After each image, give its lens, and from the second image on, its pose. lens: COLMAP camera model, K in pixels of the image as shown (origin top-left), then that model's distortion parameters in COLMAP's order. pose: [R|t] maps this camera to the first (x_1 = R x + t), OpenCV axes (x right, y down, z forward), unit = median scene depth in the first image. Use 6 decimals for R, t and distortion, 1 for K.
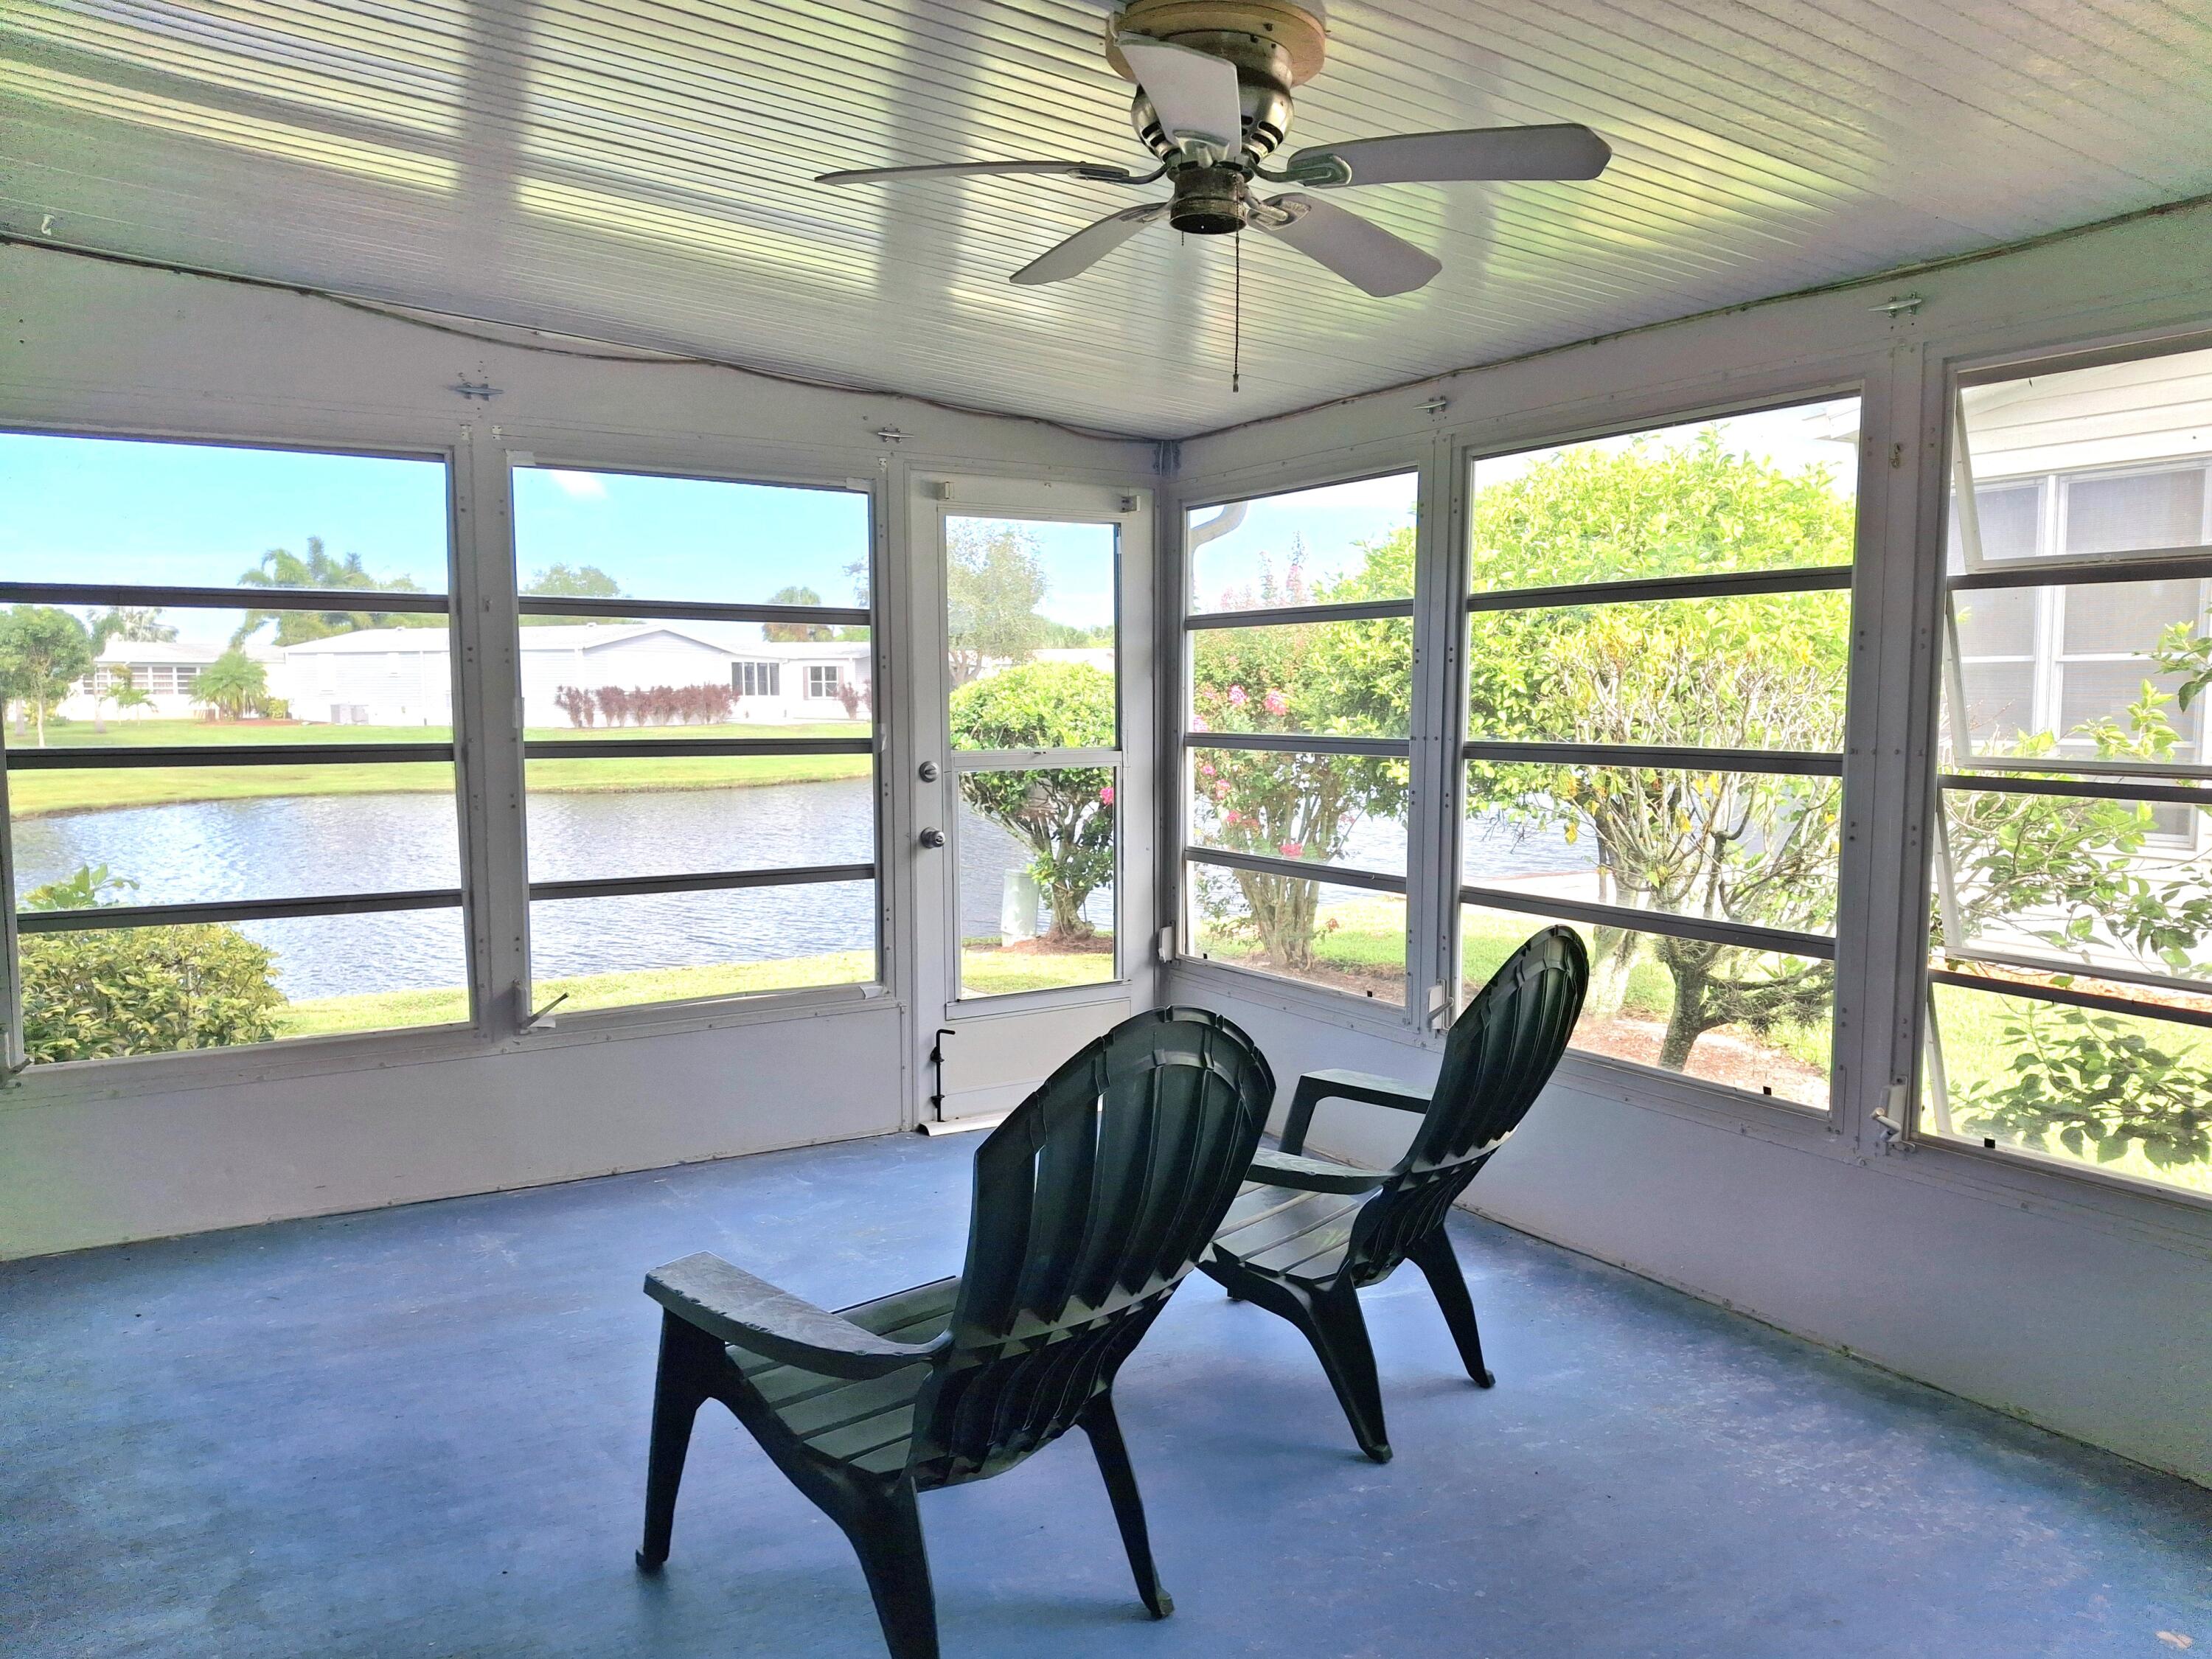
lens RADIAL K [[1646.3, 0, 1138.5], [0, 1646.3, 835.5], [0, 0, 1]] dist [0.127190, -0.242689]
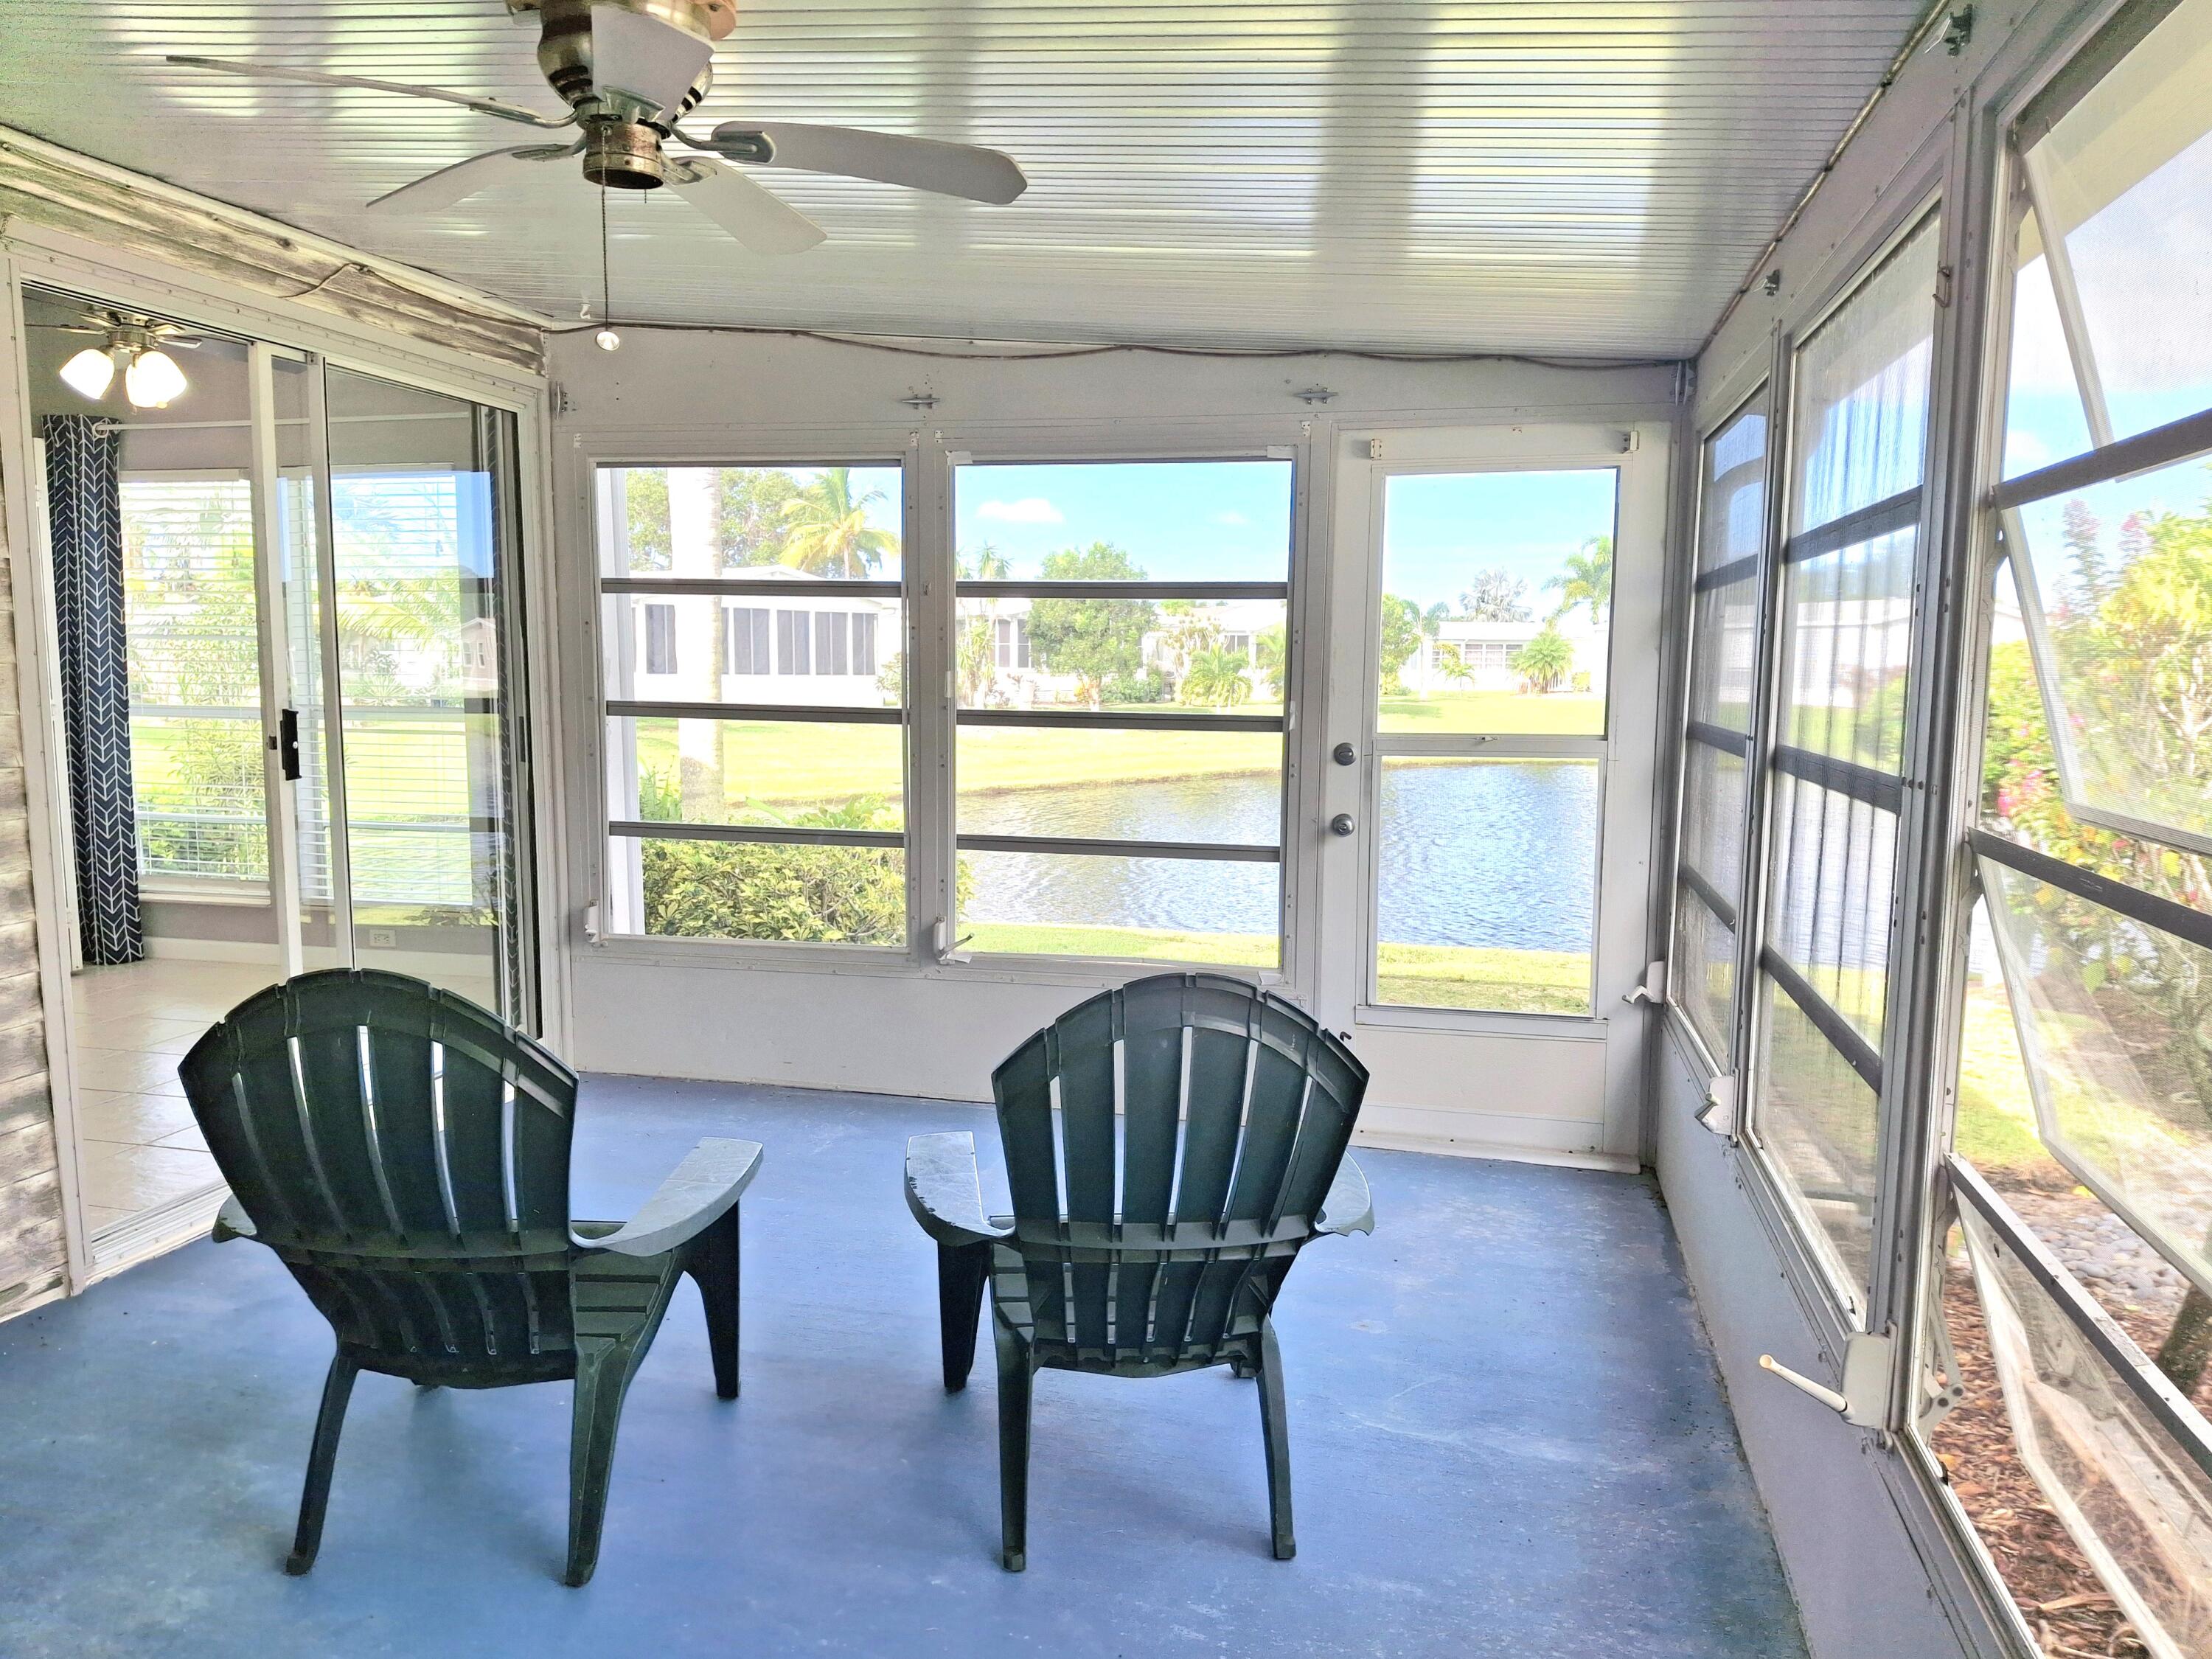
lens RADIAL K [[1648.5, 0, 1106.0], [0, 1648.5, 829.5], [0, 0, 1]] dist [0.113113, -0.214308]
pose [[0.703390, 0.080964, -0.706178, 0.433955], [-0.074249, 0.996426, 0.040286, -0.023459], [0.706915, 0.024097, 0.706888, 0.242327]]
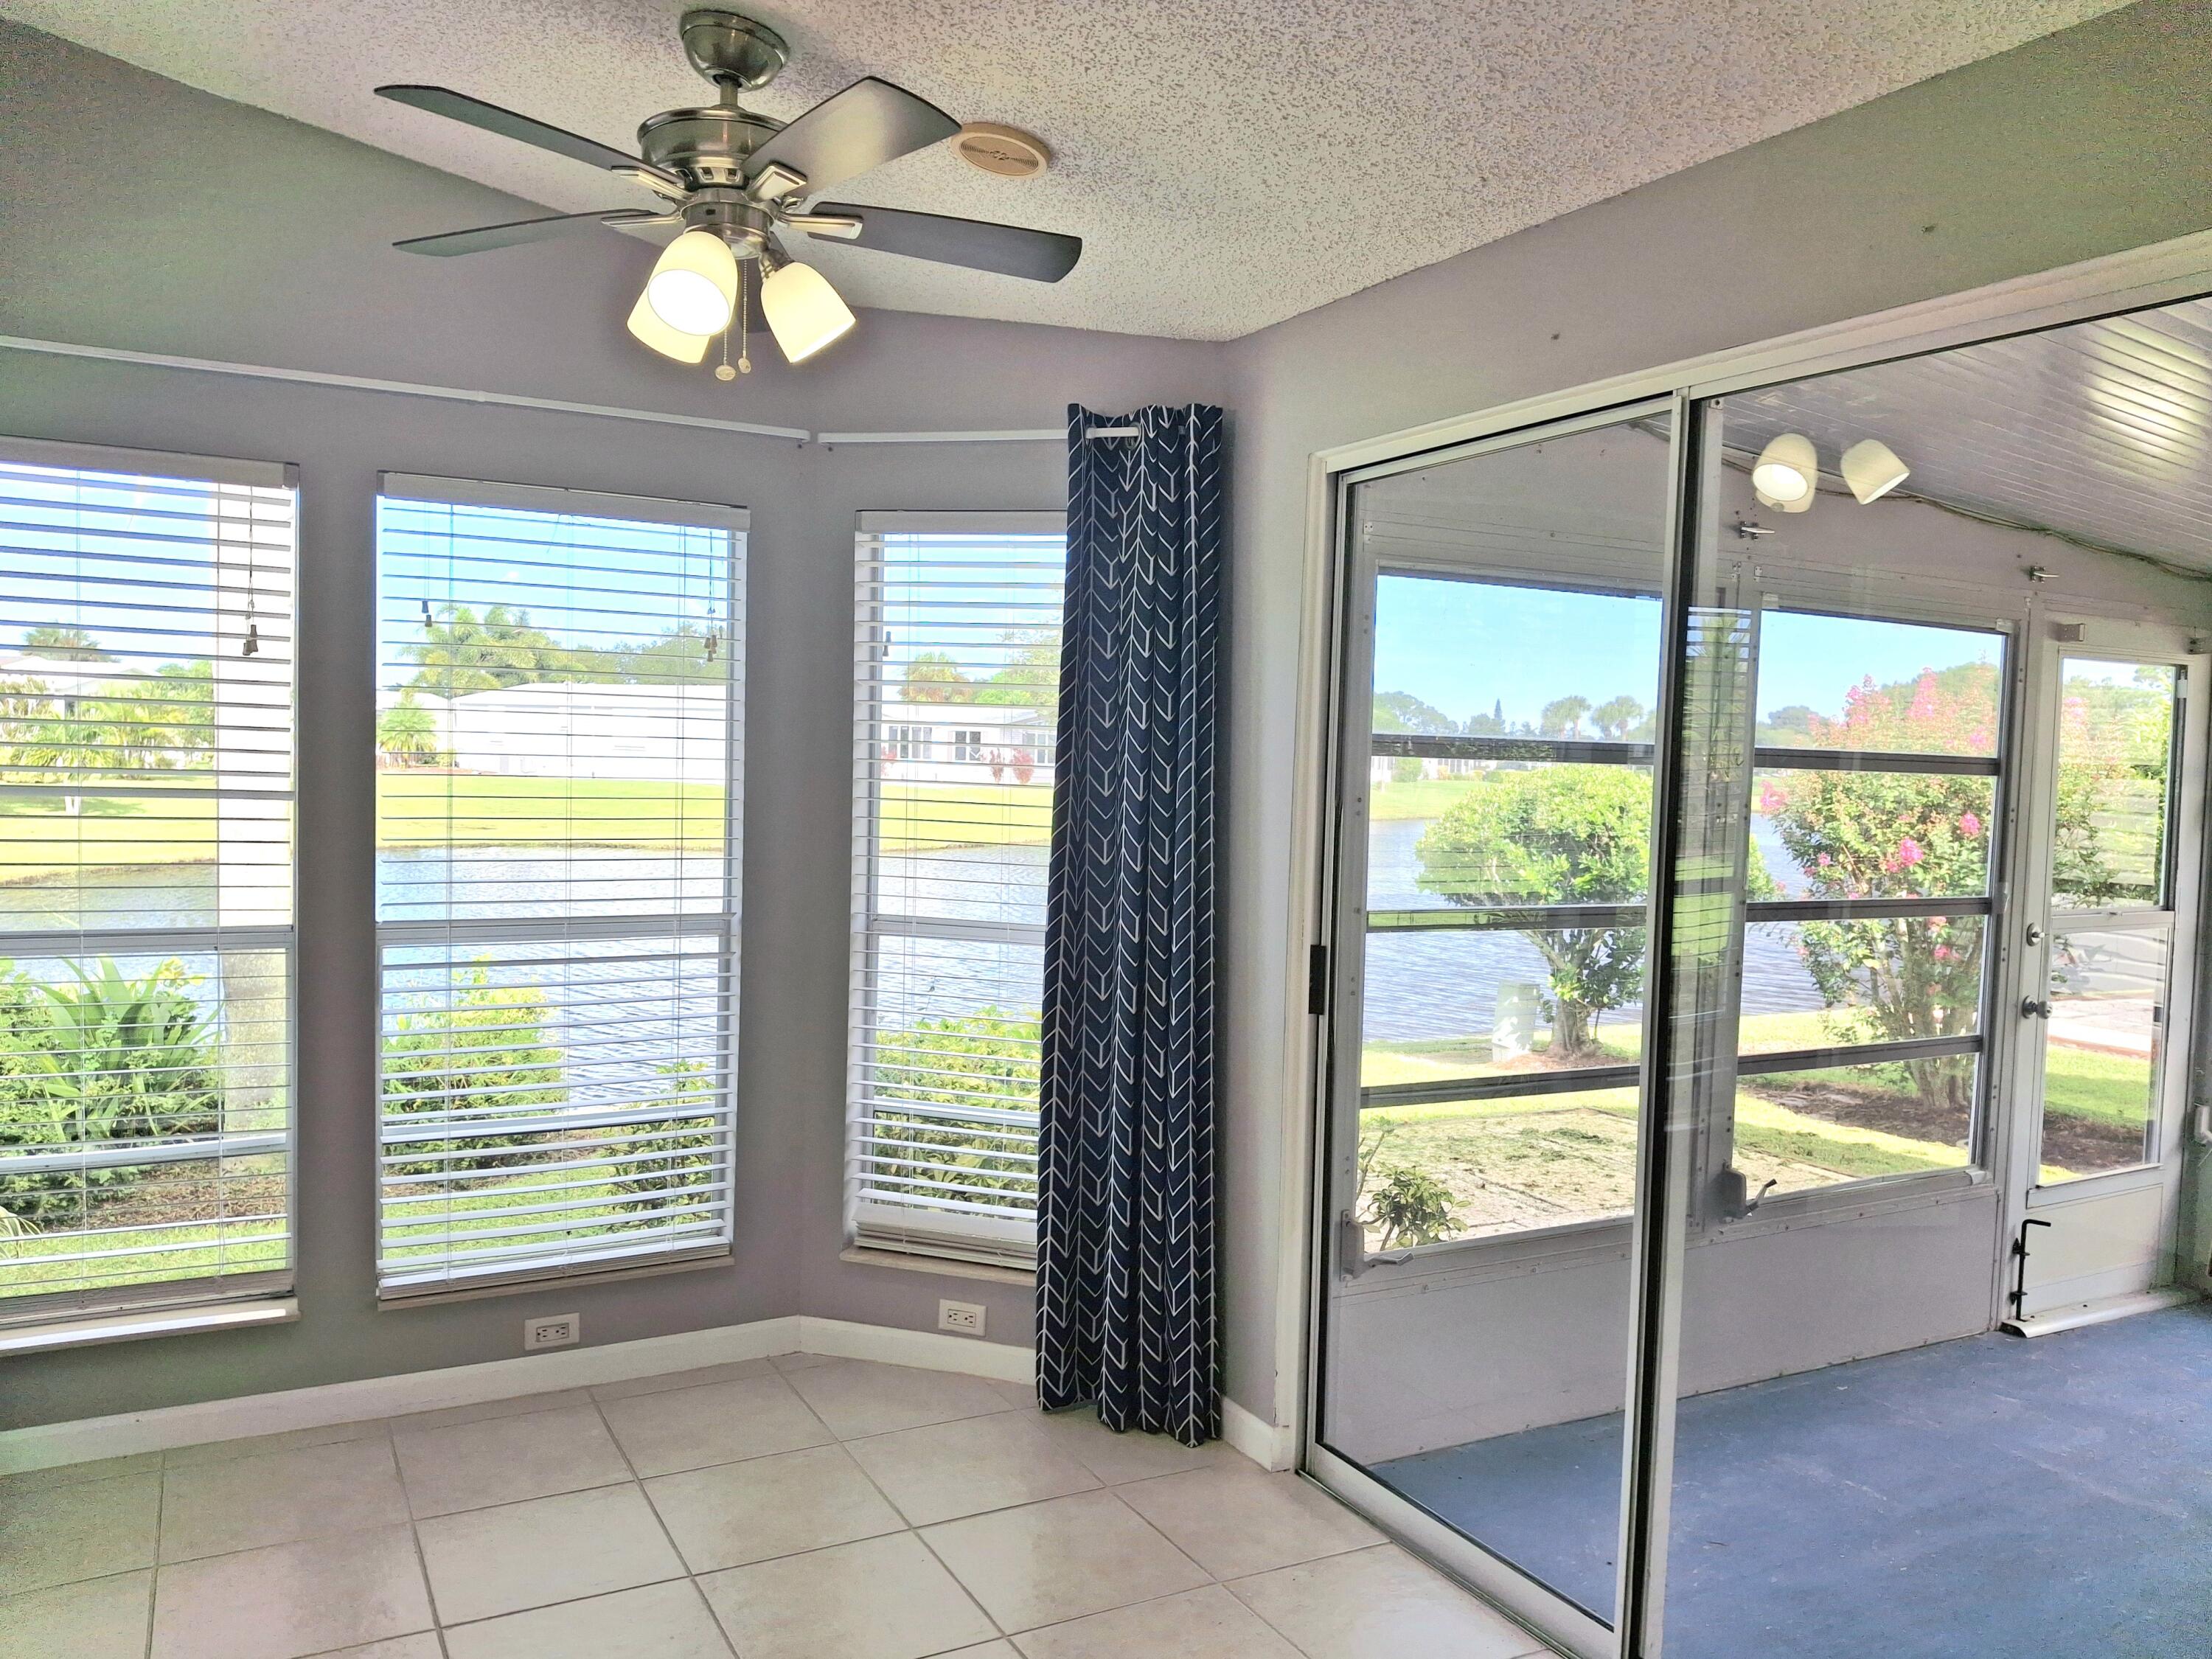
lens RADIAL K [[1648.5, 0, 1106.0], [0, 1648.5, 829.5], [0, 0, 1]] dist [0.113113, -0.214308]
pose [[0.997907, 0.031976, -0.056202, -0.578648], [-0.034336, 0.998547, -0.041538, -0.040315], [0.054792, 0.043381, 0.997555, 0.051002]]
